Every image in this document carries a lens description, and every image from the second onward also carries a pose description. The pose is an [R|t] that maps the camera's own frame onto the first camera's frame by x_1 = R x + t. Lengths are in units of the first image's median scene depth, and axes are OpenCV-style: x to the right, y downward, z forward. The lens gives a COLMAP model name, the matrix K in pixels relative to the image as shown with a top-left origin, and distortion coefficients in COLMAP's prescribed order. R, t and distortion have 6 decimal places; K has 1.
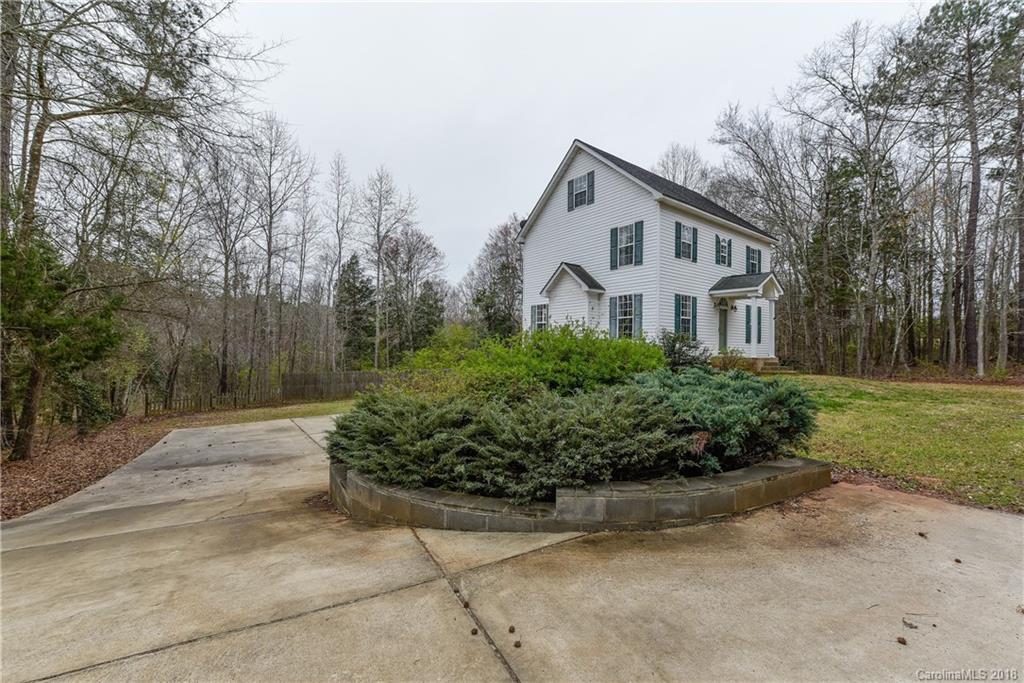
lens RADIAL K [[466.6, 0, 512.0], [0, 466.6, 341.5], [0, 0, 1]] dist [-0.002174, -0.000054]
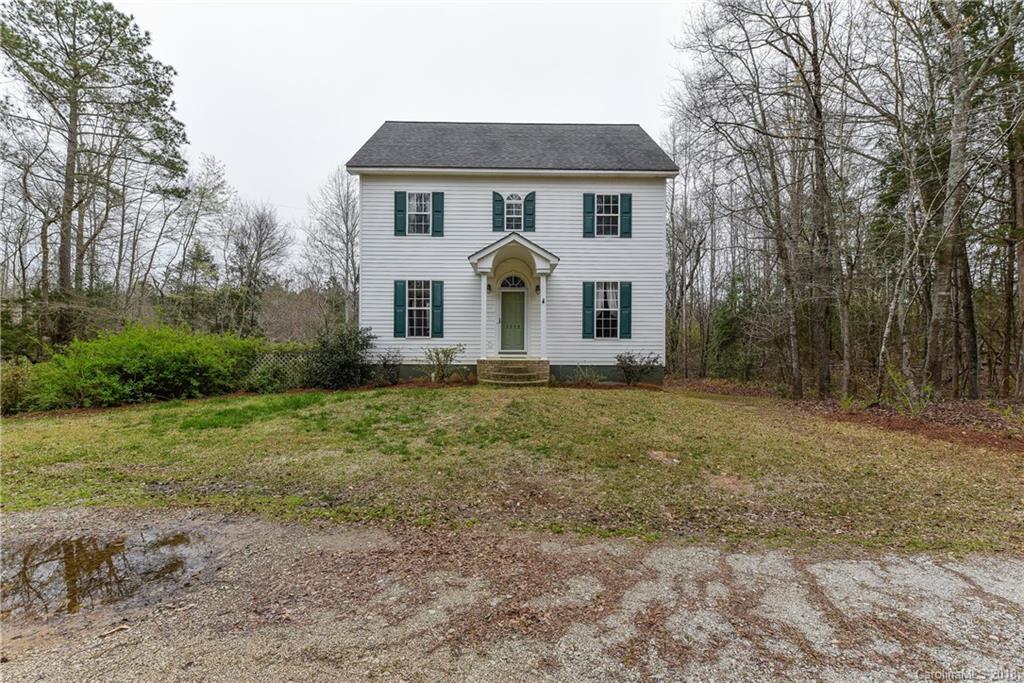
lens RADIAL K [[435.6, 0, 512.0], [0, 435.6, 341.5], [0, 0, 1]] dist [0.001319, 0.000046]
pose [[0.769584, -0.008734, -0.638485, 0.896732], [0.012787, 0.999917, 0.001735, 0.006335], [0.638417, -0.009500, 0.769632, 0.485927]]
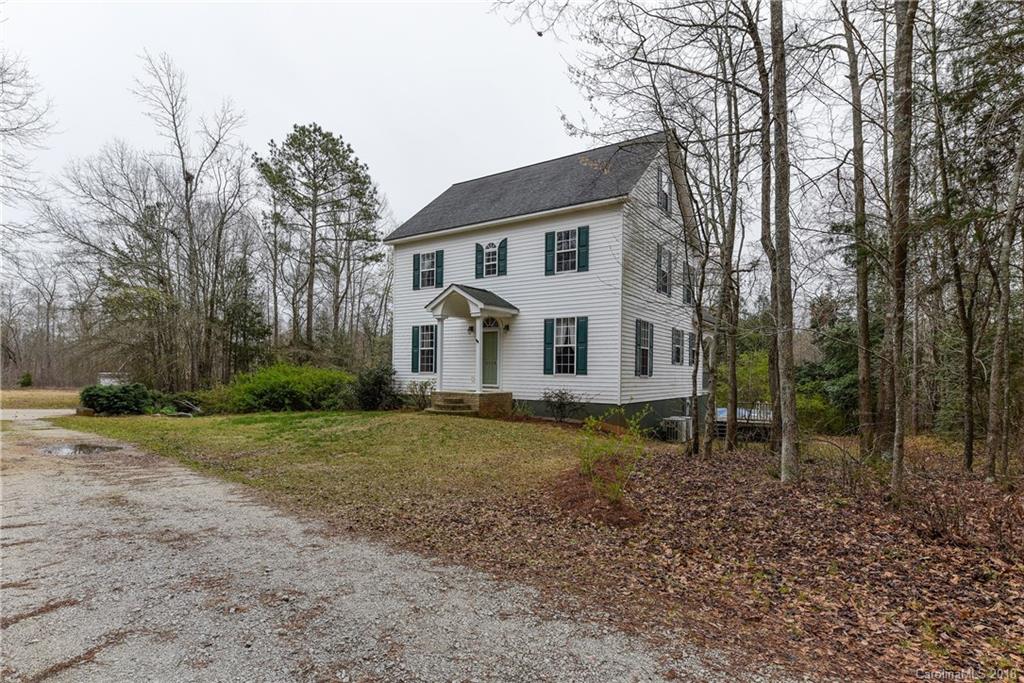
lens RADIAL K [[485.9, 0, 513.7], [0, 485.9, 369.5], [0, 0, 1]] dist [-0.000313, -0.000015]
pose [[0.292127, -0.022340, -0.956119, 1.275458], [-0.001815, 0.999712, -0.023913, 0.014824], [0.956378, 0.008721, 0.292002, 0.811629]]
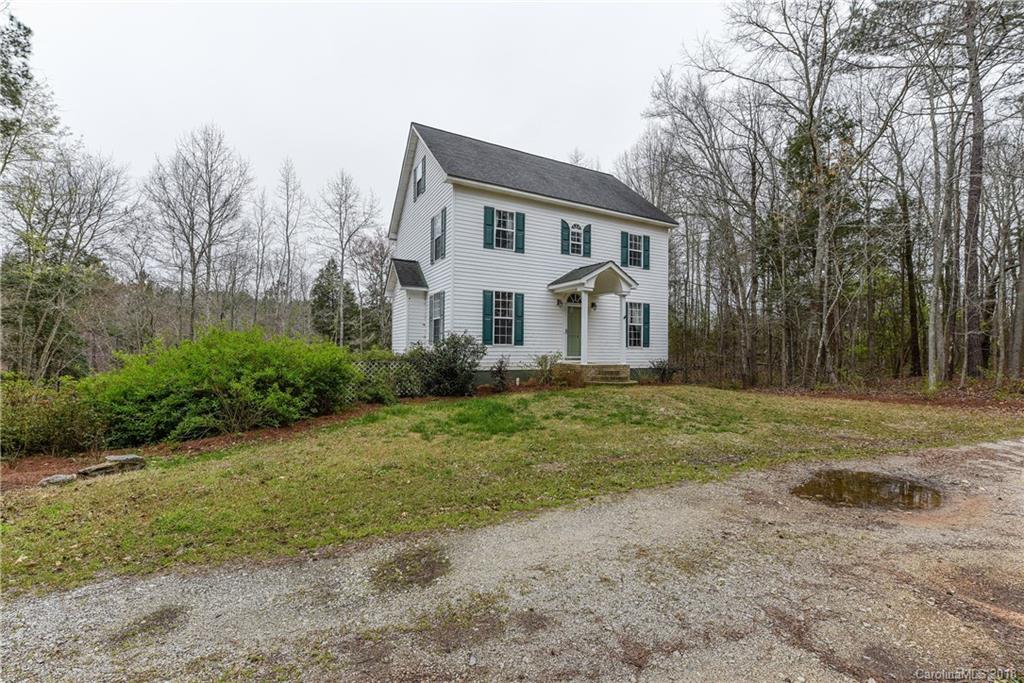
lens RADIAL K [[466.6, 0, 512.0], [0, 466.6, 341.5], [0, 0, 1]] dist [-0.002174, -0.000054]
pose [[0.983966, -0.002804, -0.178335, 0.499012], [0.001999, 0.999987, -0.004691, -0.002778], [0.178346, 0.004259, 0.983959, 0.145808]]
